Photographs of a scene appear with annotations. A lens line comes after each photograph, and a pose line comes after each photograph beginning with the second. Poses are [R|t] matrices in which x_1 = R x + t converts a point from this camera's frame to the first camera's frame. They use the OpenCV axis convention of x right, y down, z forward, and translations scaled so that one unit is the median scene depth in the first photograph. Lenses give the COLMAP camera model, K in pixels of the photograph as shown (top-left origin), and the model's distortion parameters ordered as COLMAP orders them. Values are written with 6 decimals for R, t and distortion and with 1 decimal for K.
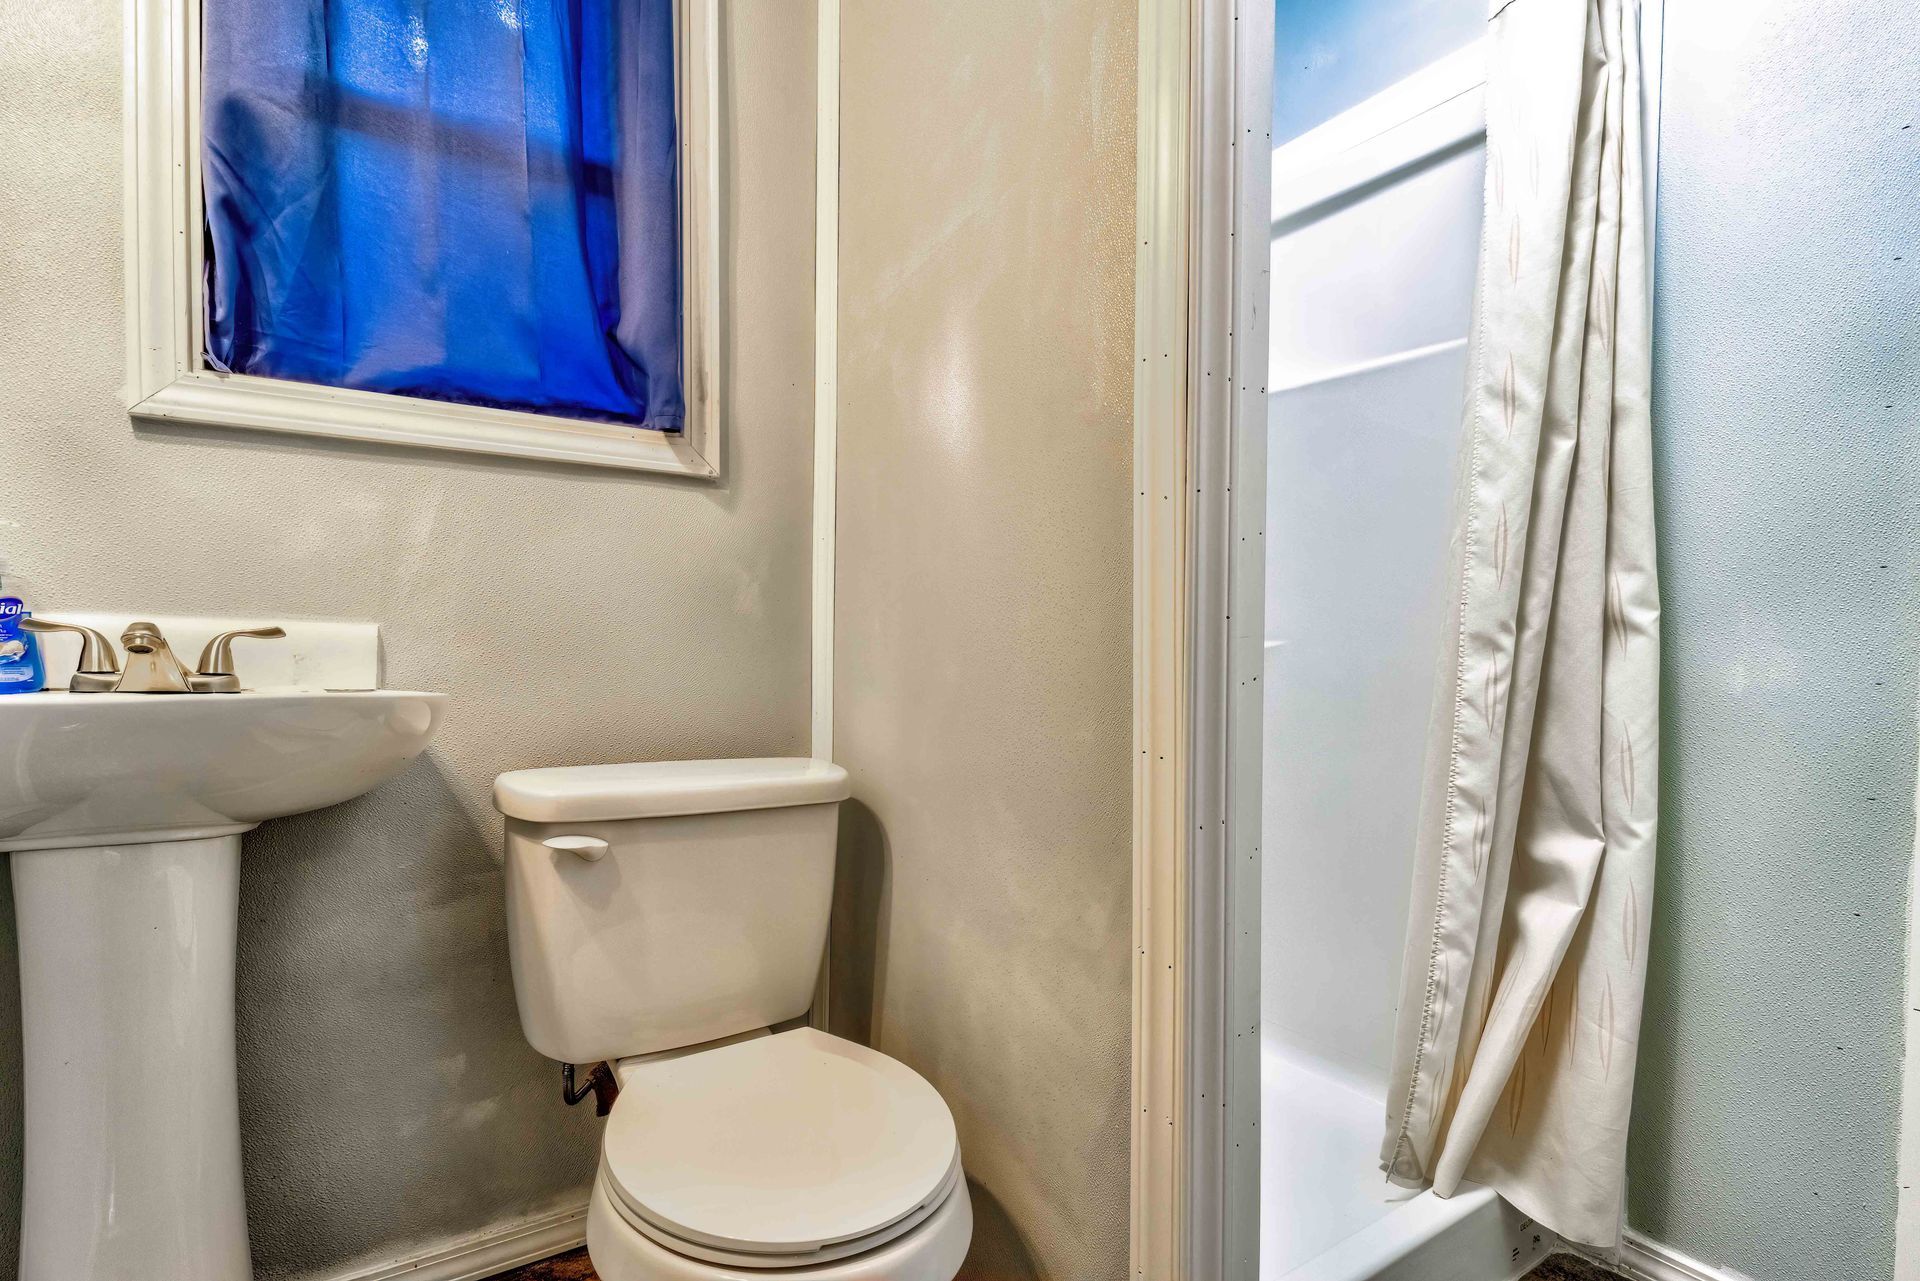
lens RADIAL K [[894.3, 0, 988.3], [0, 894.3, 680.7], [0, 0, 1]] dist [0.014611, -0.009635]
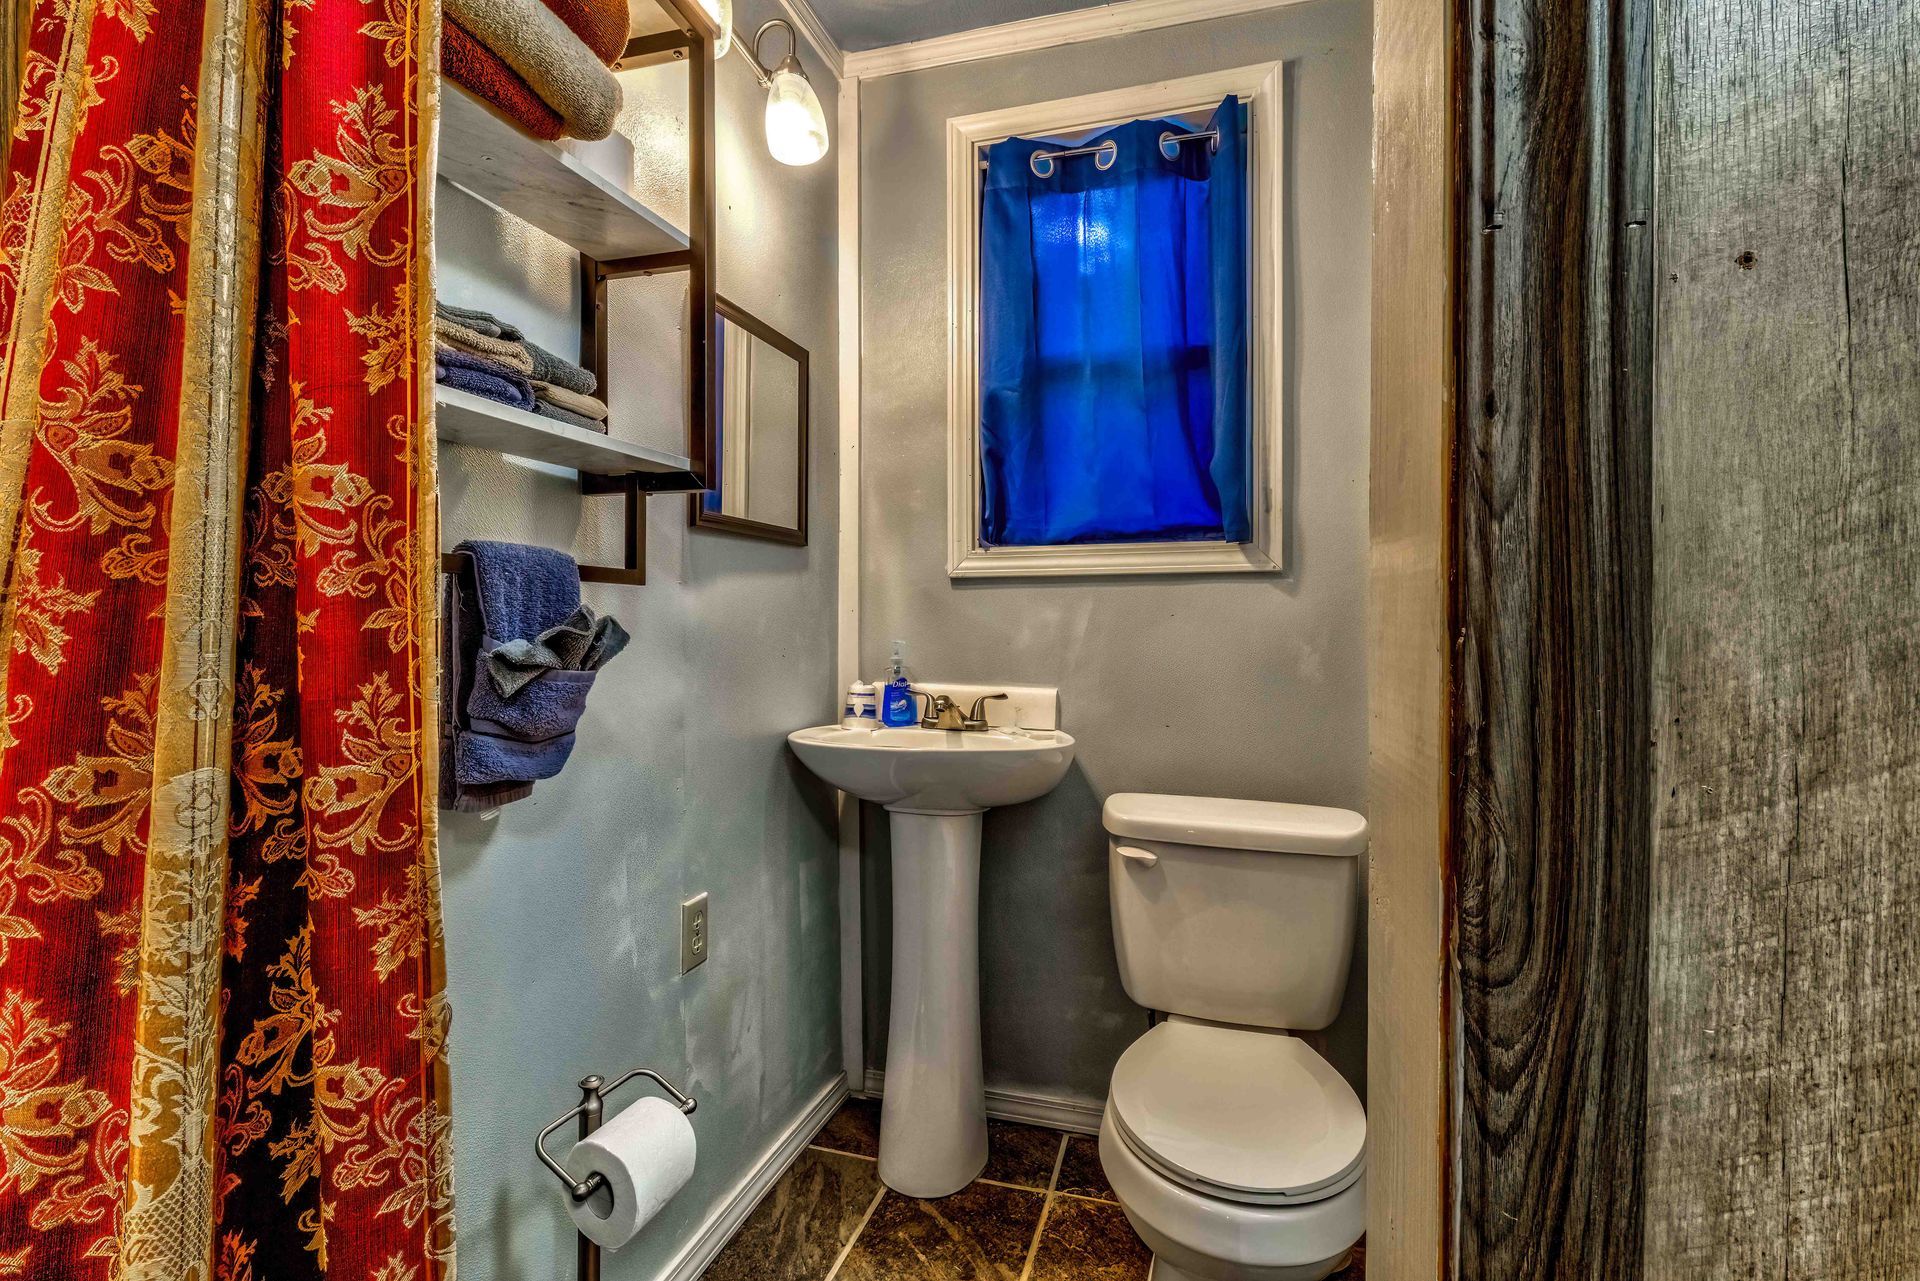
lens RADIAL K [[894.3, 0, 959.0], [0, 894.3, 626.8], [0, 0, 1]] dist [0.014611, -0.009635]
pose [[0.640778, 0.000482, -0.767726, 0.430341], [-0.019059, 0.999702, -0.015280, -0.145467], [0.767490, 0.024423, 0.640596, -0.153725]]
